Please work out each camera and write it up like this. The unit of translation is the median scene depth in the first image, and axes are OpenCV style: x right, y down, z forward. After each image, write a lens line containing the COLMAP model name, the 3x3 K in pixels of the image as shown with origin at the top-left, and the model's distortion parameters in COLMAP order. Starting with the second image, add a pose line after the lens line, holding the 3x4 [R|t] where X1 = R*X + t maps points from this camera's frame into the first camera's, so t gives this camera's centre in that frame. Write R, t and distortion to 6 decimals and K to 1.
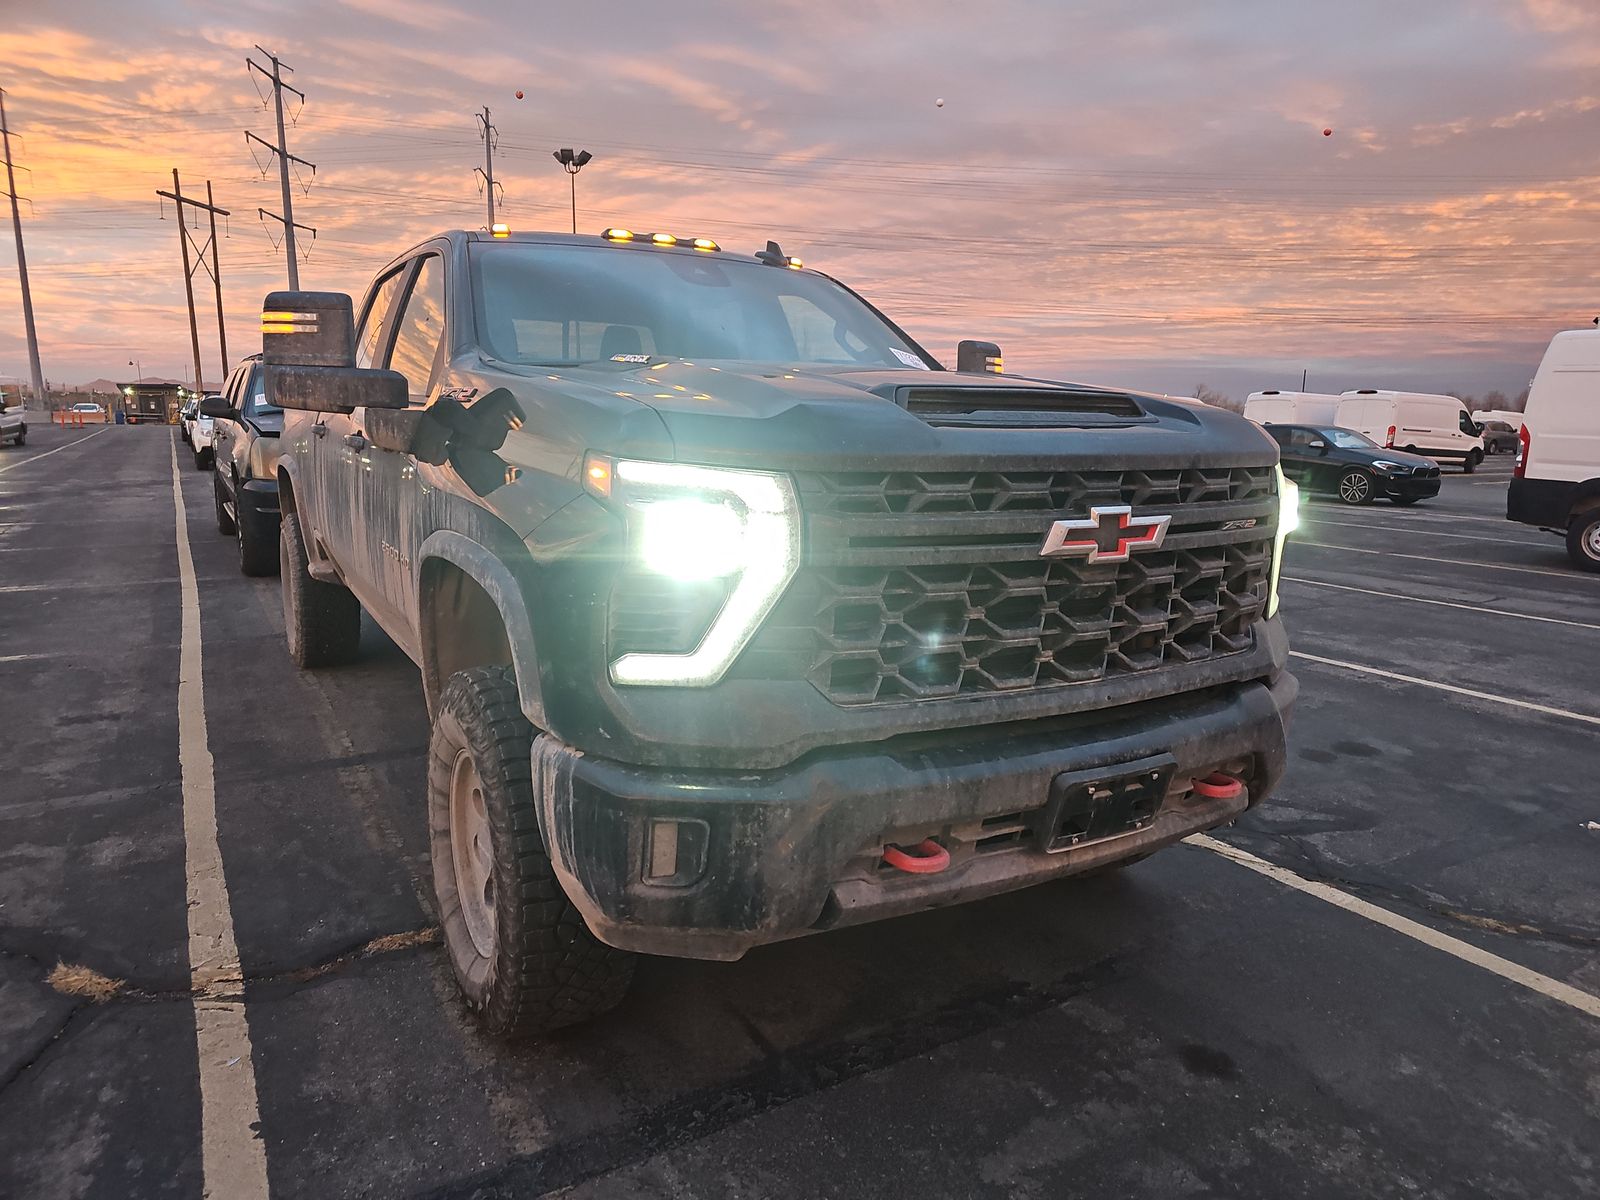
lens RADIAL K [[1054.8, 0, 792.2], [0, 1054.8, 600.6], [0, 0, 1]] dist [0.070970, -0.053142]
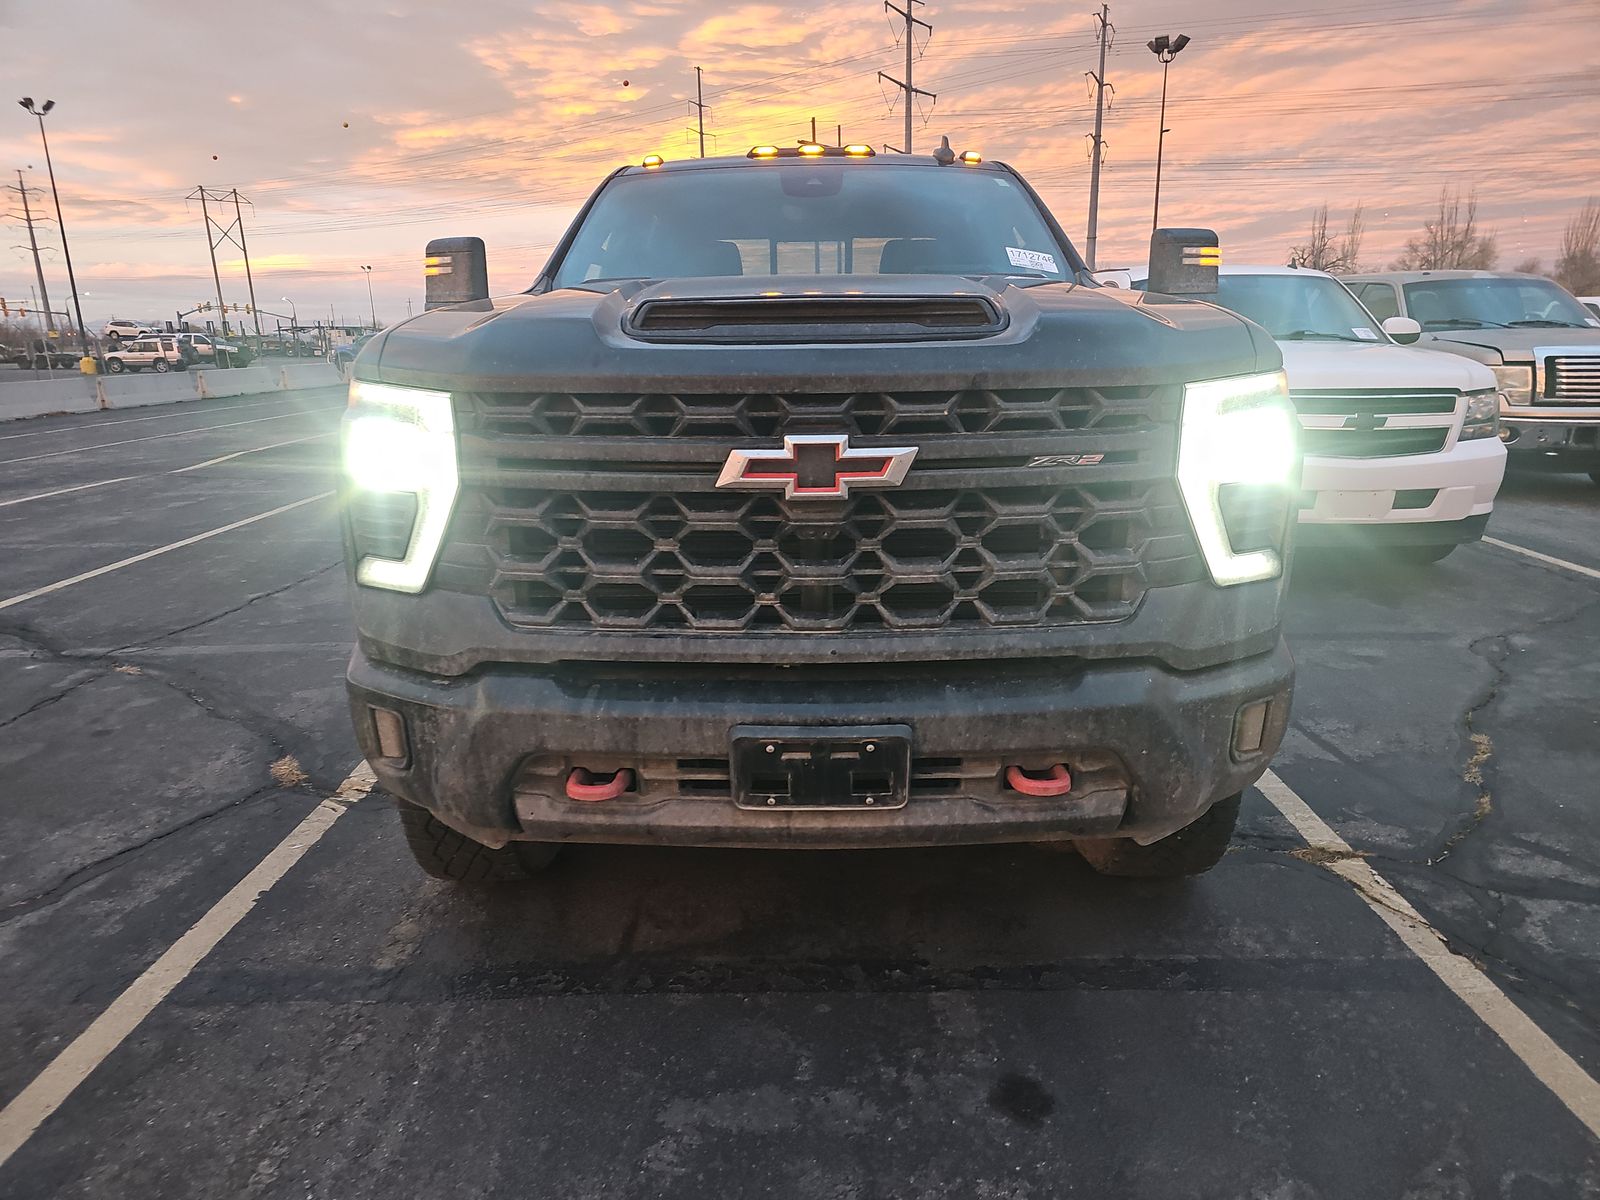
lens RADIAL K [[1052.4, 0, 800.0], [0, 1052.4, 600.0], [0, 0, 1]] dist [0.102318, -0.124376]
pose [[0.854687, 0.099067, -0.509603, 0.729070], [-0.060088, 0.993904, 0.092437, -0.032544], [0.515654, -0.048384, 0.855430, 0.240496]]
